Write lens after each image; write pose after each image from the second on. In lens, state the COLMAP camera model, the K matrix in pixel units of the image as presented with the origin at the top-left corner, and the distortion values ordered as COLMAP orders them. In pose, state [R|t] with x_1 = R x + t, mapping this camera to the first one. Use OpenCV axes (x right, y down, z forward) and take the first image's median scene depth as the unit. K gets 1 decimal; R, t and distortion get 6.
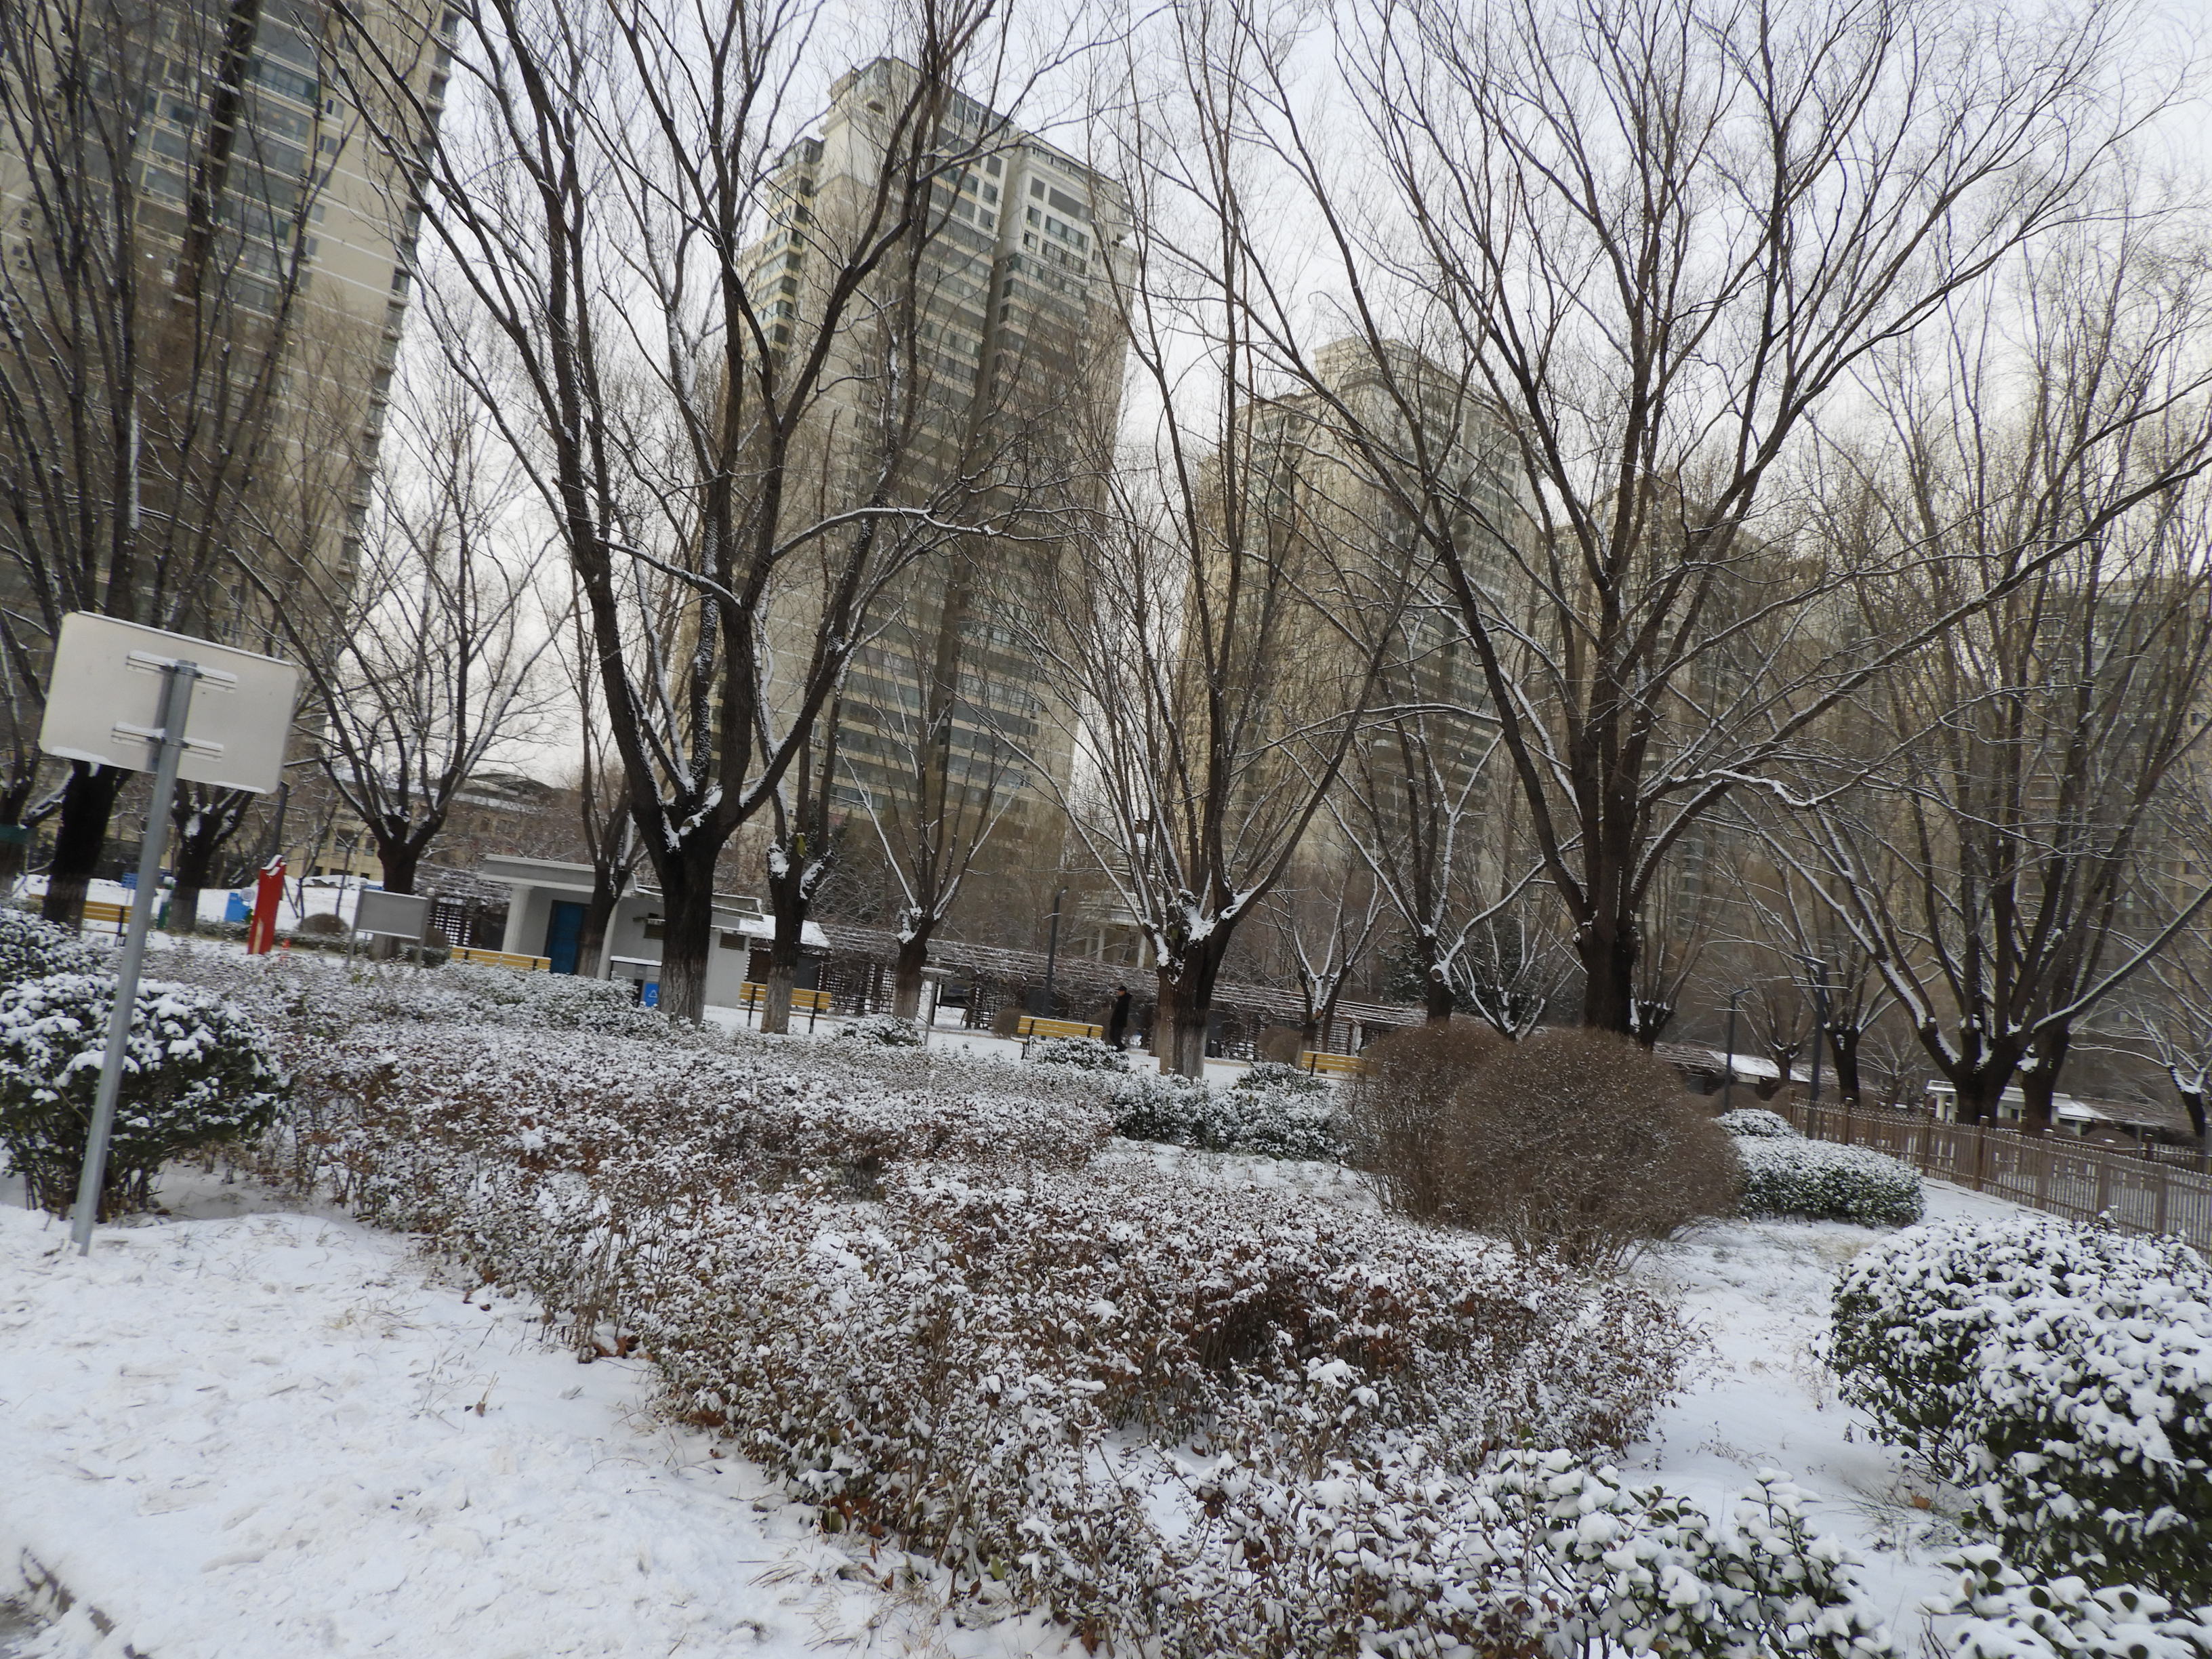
lens RADIAL K [[1567.2, 0, 1109.2], [0, 1567.2, 816.1], [0, 0, 1]] dist [0.006985, -0.004814]
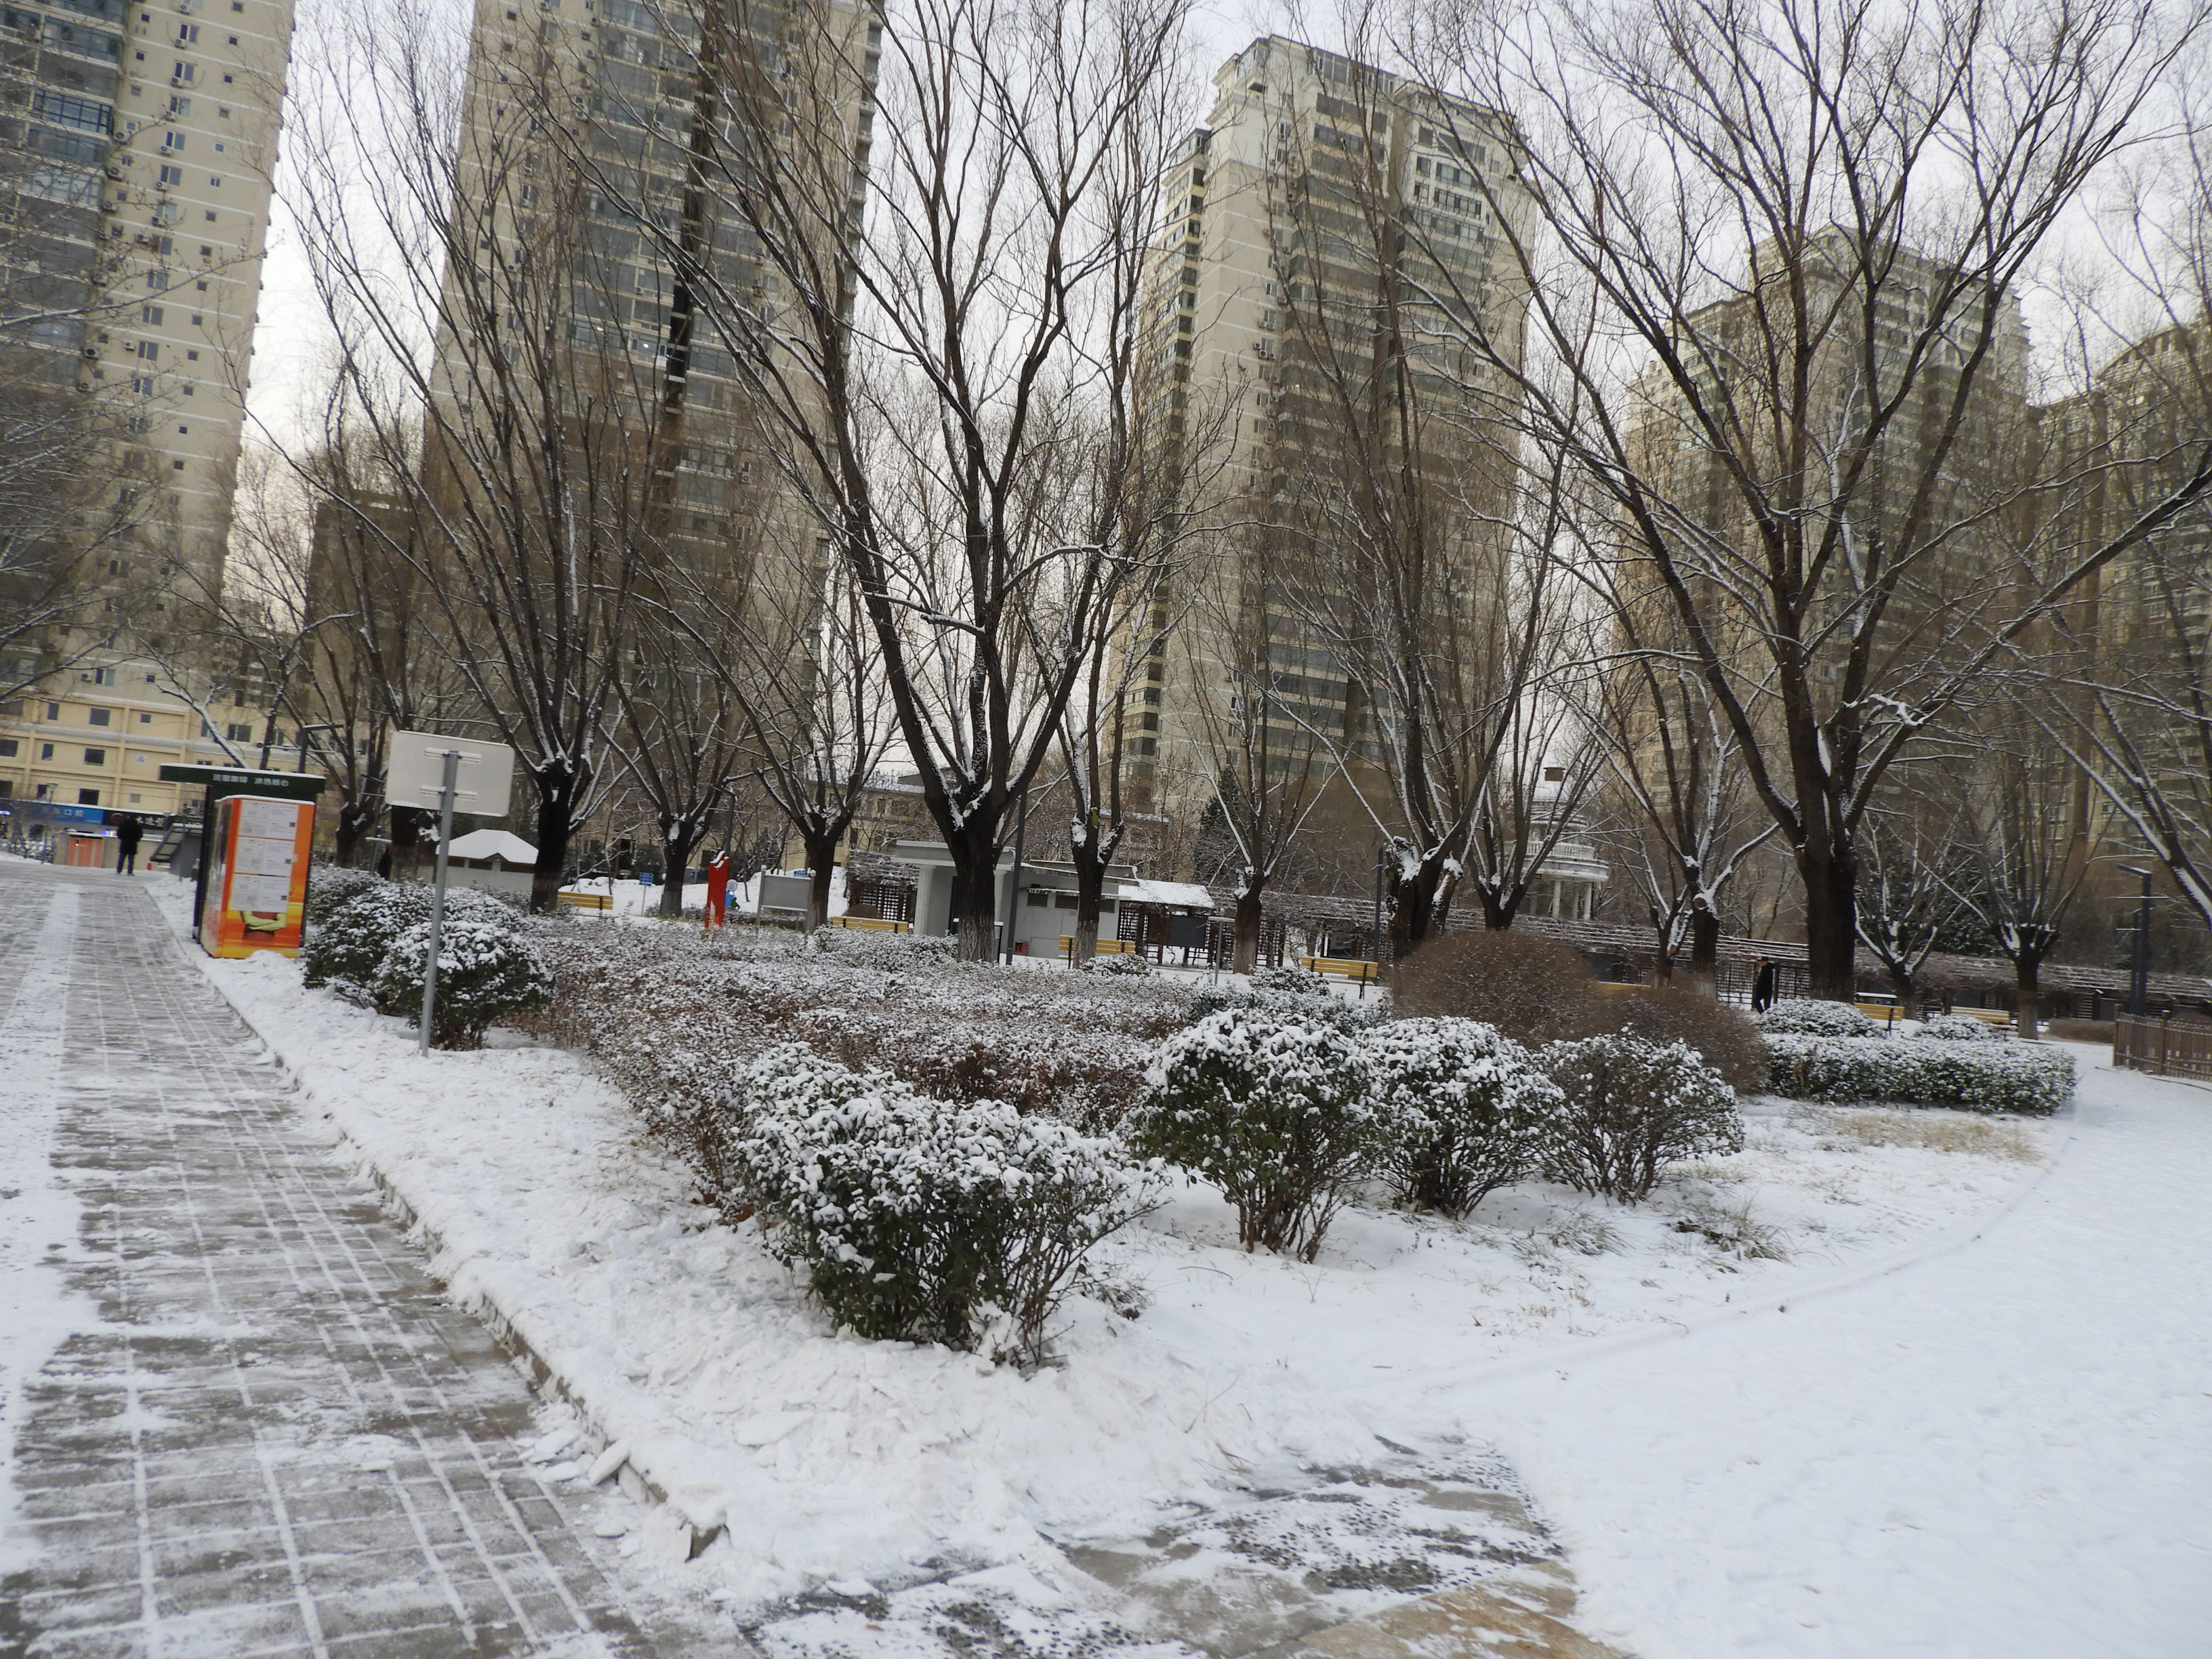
lens RADIAL K [[1567.2, 0, 1103.4], [0, 1567.2, 841.0], [0, 0, 1]] dist [0.006985, -0.004814]
pose [[0.952594, -0.057400, -0.298780, 0.177951], [0.069057, 0.997203, 0.028594, 0.002623], [0.296303, -0.047871, 0.953894, -0.143807]]
